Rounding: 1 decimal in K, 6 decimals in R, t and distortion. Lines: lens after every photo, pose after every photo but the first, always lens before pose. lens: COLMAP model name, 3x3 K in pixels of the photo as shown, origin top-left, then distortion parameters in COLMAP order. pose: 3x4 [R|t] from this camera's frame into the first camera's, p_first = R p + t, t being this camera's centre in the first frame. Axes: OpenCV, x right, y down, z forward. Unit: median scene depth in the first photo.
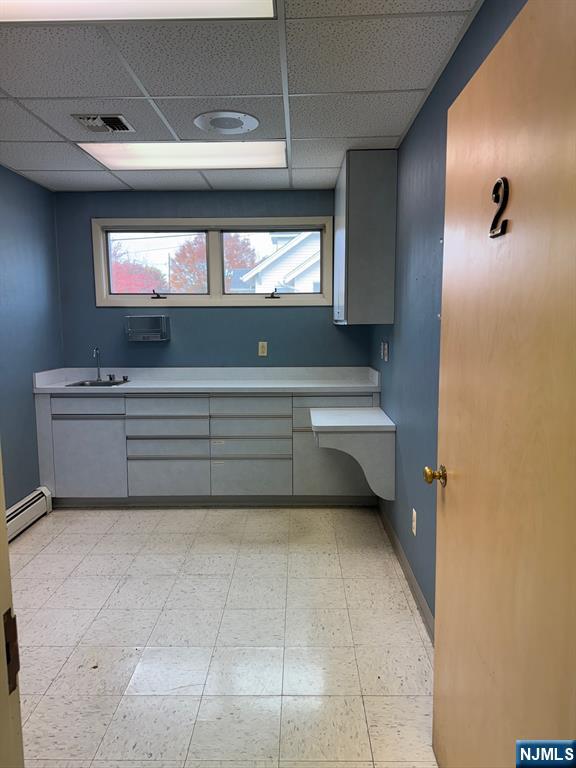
lens RADIAL K [[534.3, 0, 289.7], [0, 534.3, 384.7], [0, 0, 1]] dist [0.096898, -0.119264]
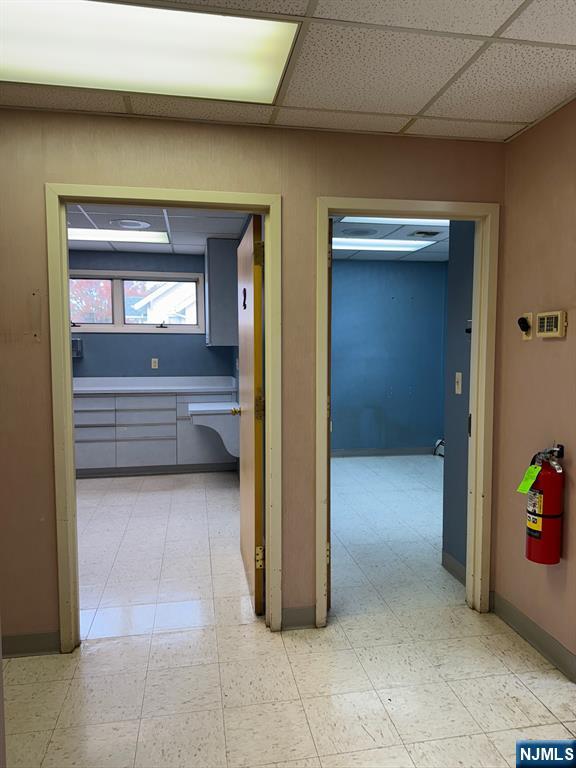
lens RADIAL K [[522.3, 0, 289.7], [0, 522.3, 386.4], [0, 0, 1]] dist [0.126131, -0.108232]
pose [[0.980204, -0.007879, 0.197833, 0.026303], [0.017155, 0.998830, -0.045216, 0.070479], [-0.197245, 0.047715, 0.979192, -0.480526]]
